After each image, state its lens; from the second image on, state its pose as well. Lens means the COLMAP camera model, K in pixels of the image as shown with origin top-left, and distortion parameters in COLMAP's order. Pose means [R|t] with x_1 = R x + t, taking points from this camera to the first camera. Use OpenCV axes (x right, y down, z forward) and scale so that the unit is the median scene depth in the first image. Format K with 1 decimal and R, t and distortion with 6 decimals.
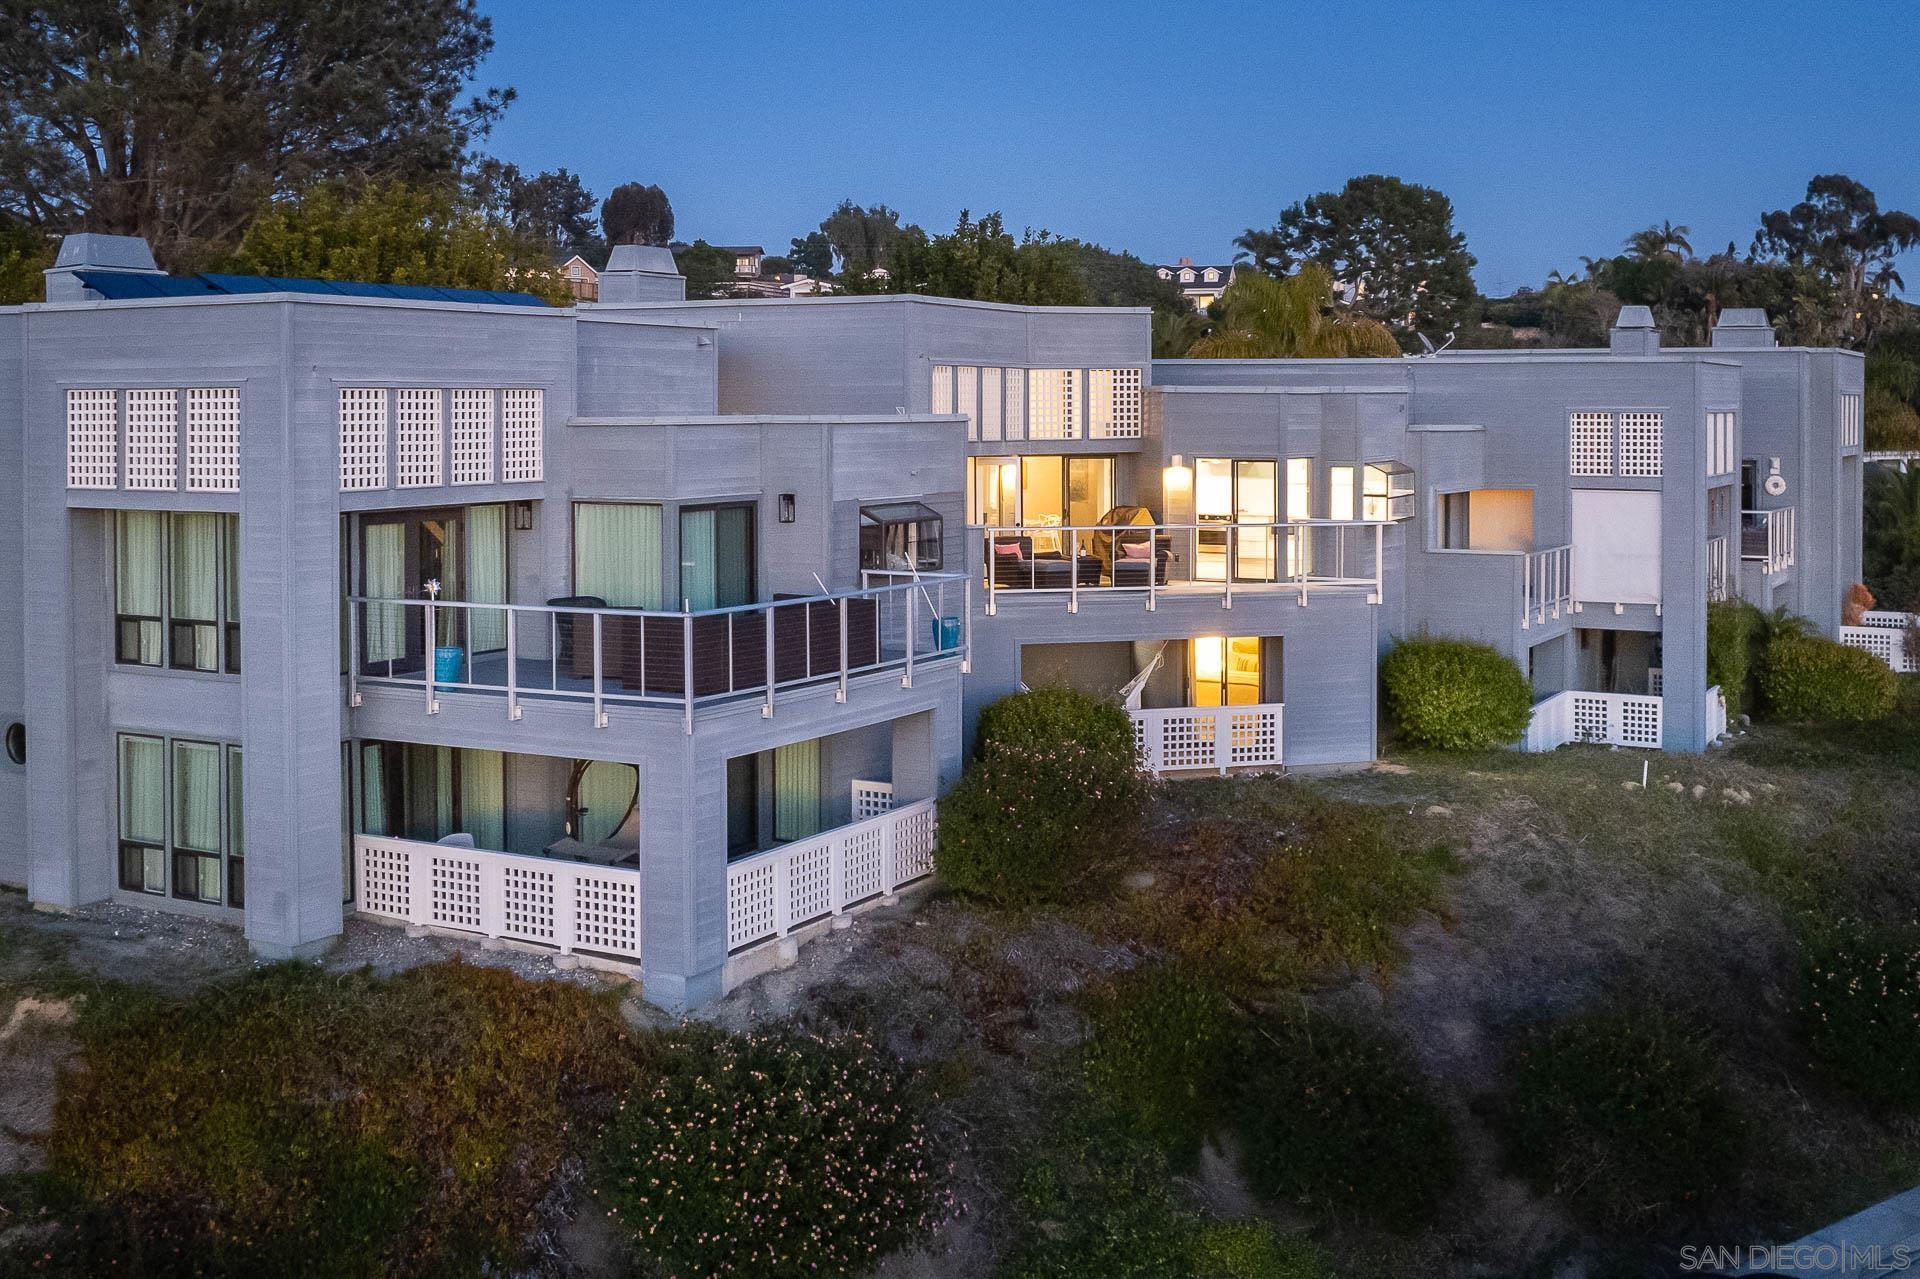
lens RADIAL K [[1956.8, 0, 965.8], [0, 1956.8, 414.1], [0, 0, 1]] dist [-0.030313, -0.000315]
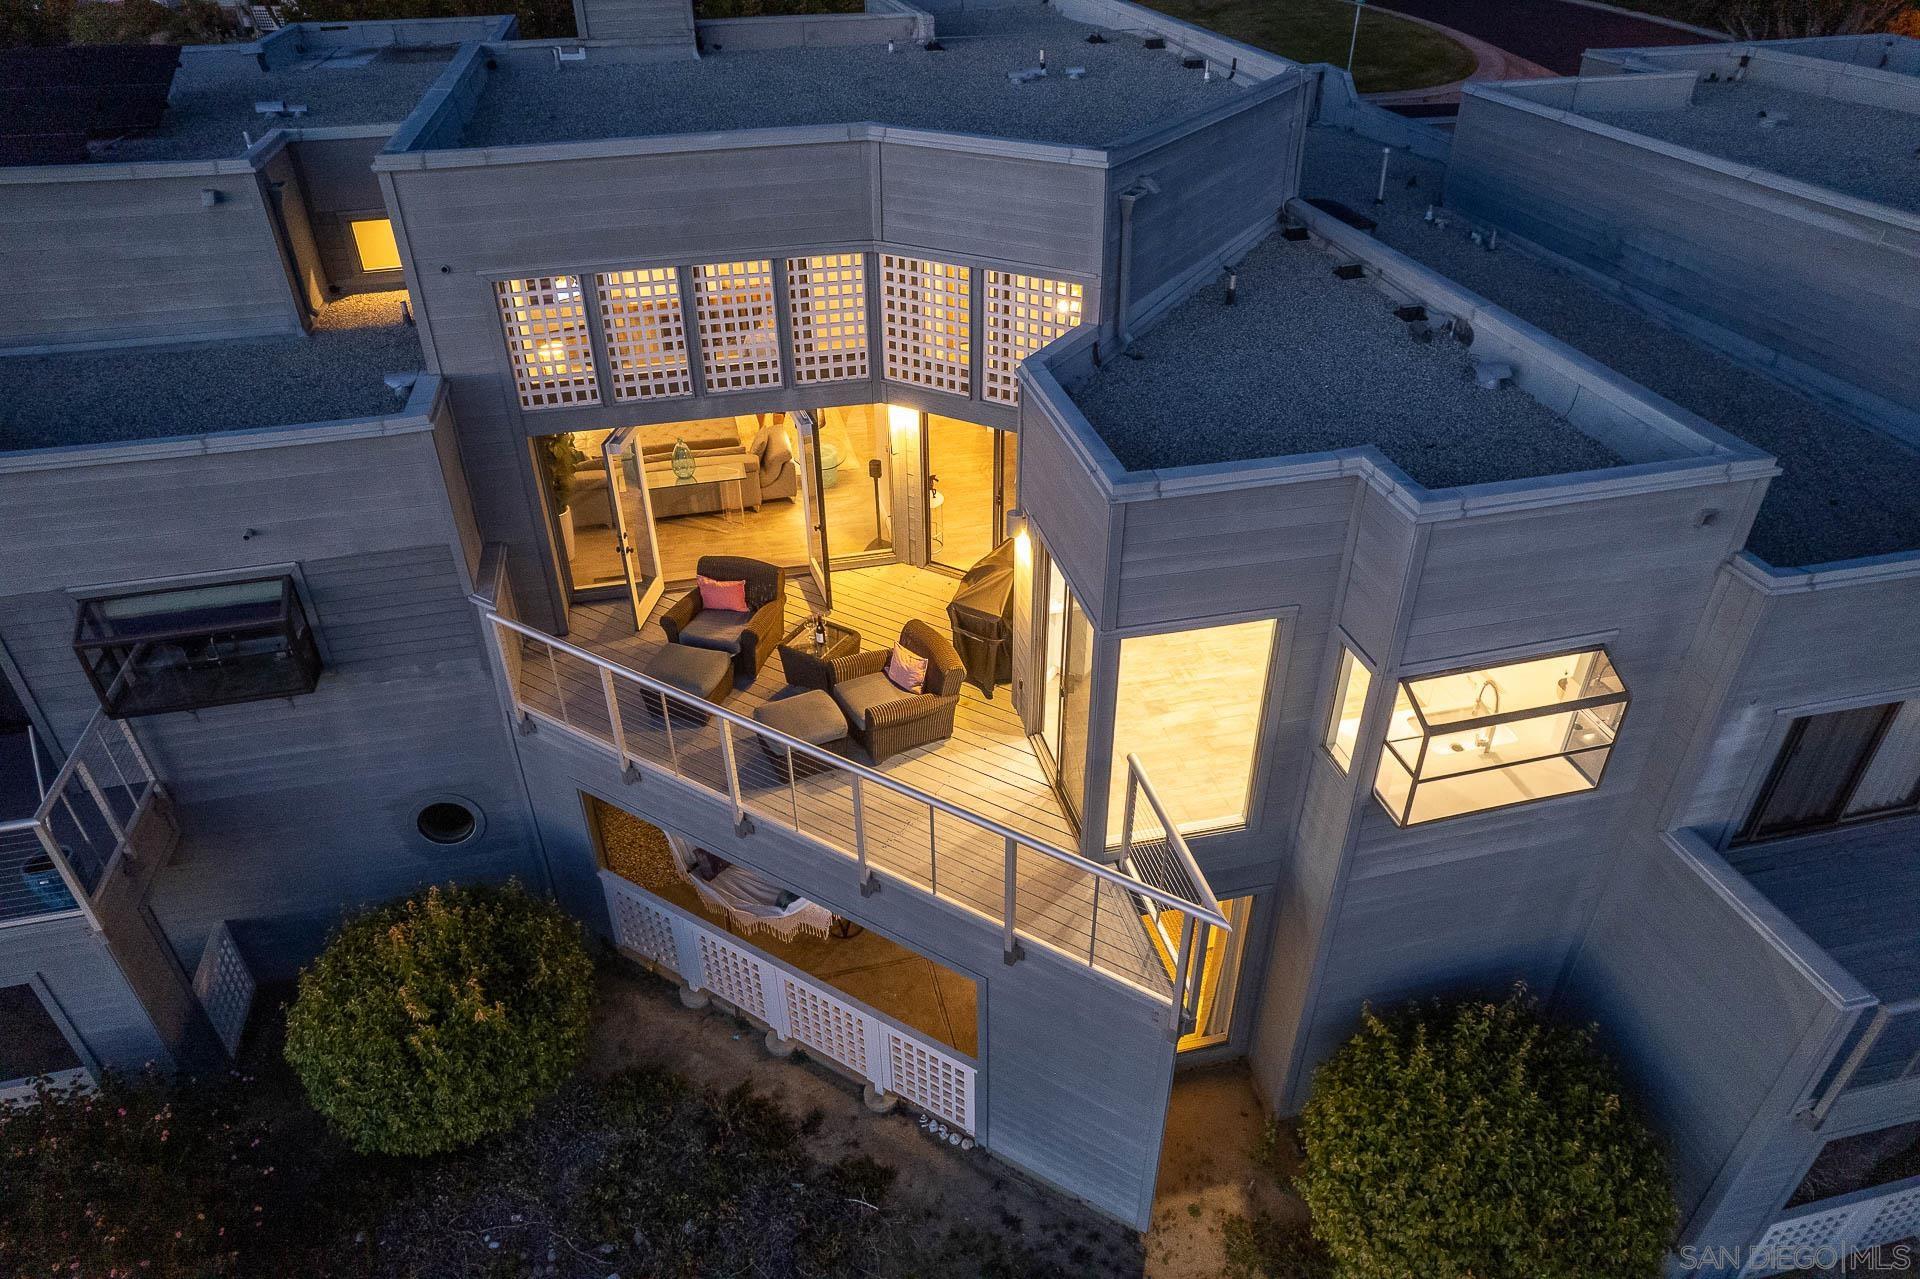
lens RADIAL K [[1212.8, 0, 970.0], [0, 1212.8, 636.8], [0, 0, 1]] dist [-0.075386, 0.064403]
pose [[0.680615, 0.401292, -0.612967, 0.324762], [0.004213, 0.834496, 0.550998, -0.128473], [0.732629, -0.377600, 0.566279, 0.900013]]
